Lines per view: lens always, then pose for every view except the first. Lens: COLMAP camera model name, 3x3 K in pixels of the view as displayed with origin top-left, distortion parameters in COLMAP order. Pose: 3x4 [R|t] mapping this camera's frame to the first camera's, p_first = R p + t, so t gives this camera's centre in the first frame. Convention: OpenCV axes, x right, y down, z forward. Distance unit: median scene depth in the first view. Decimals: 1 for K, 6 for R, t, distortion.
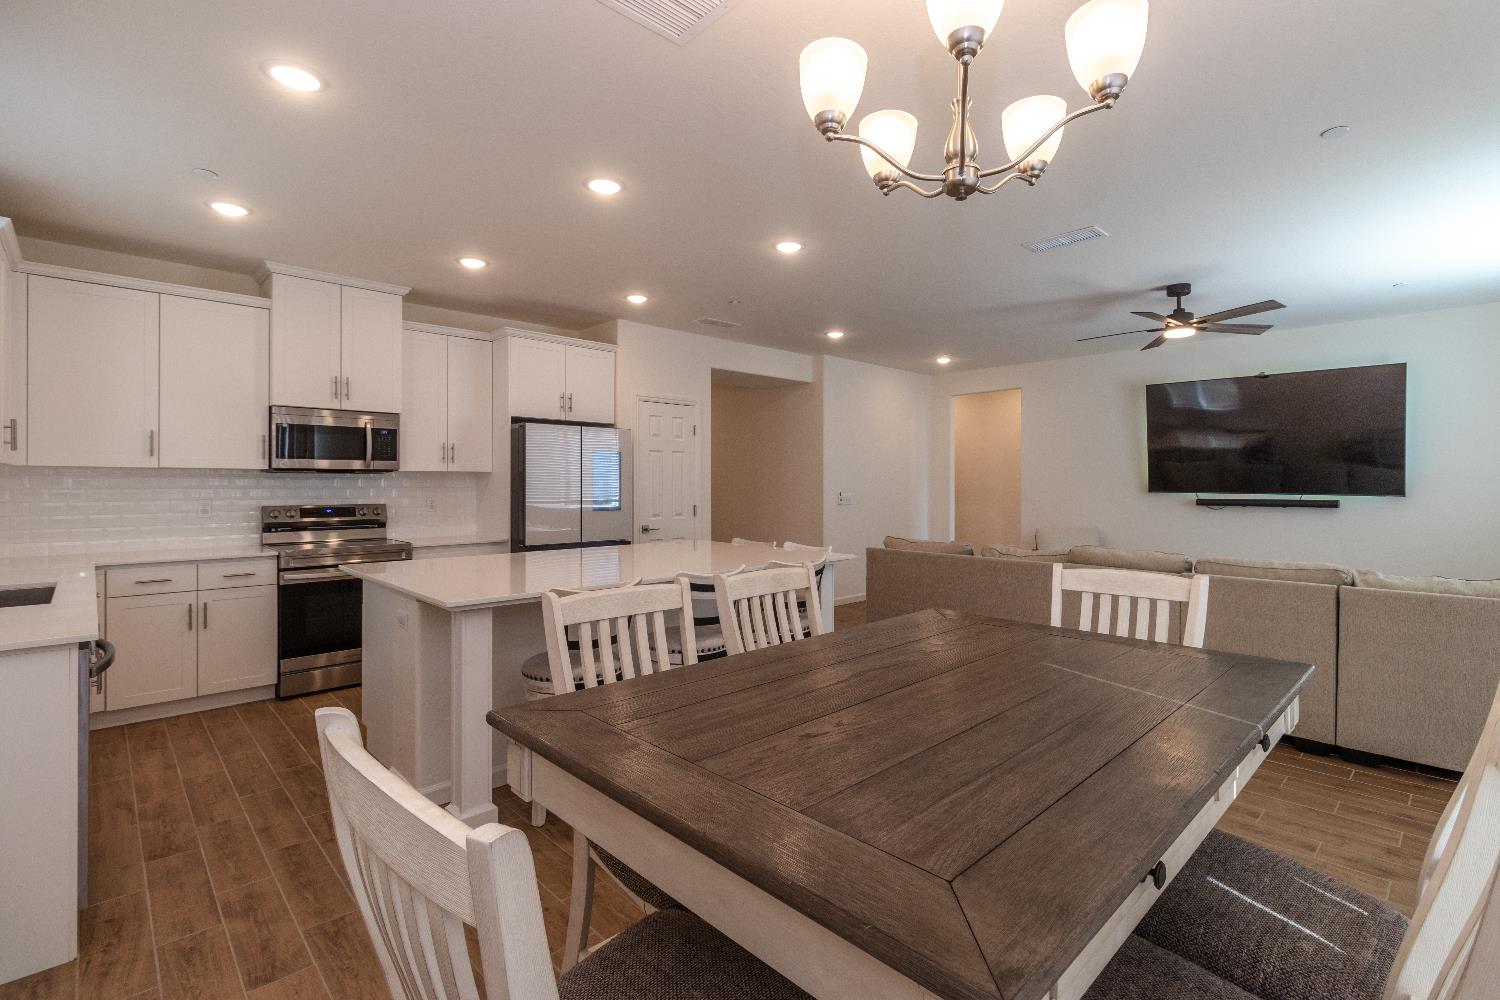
lens RADIAL K [[688.0, 0, 747.0], [0, 688.0, 477.7], [0, 0, 1]] dist [-0.000158, -0.000049]
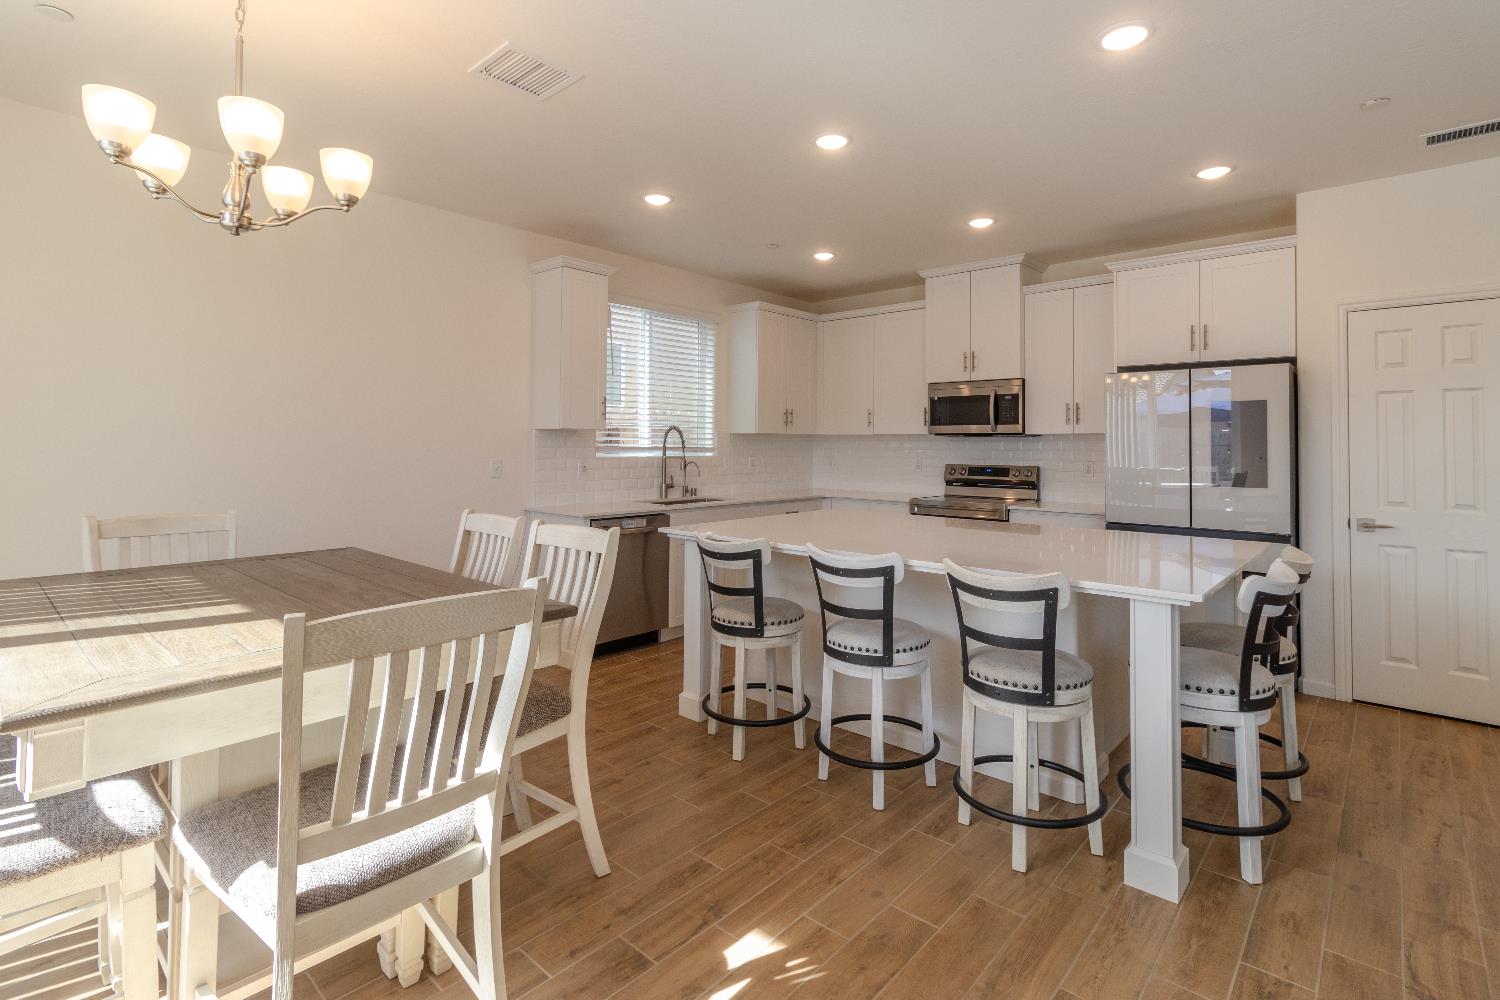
lens RADIAL K [[711.1, 0, 746.9], [0, 711.1, 433.8], [0, 0, 1]] dist [0.000682, 0.000043]
pose [[0.070661, -0.022761, -0.997241, 0.536095], [-0.005961, 0.999712, -0.023240, 0.017431], [0.997483, 0.007587, 0.070505, 0.534467]]
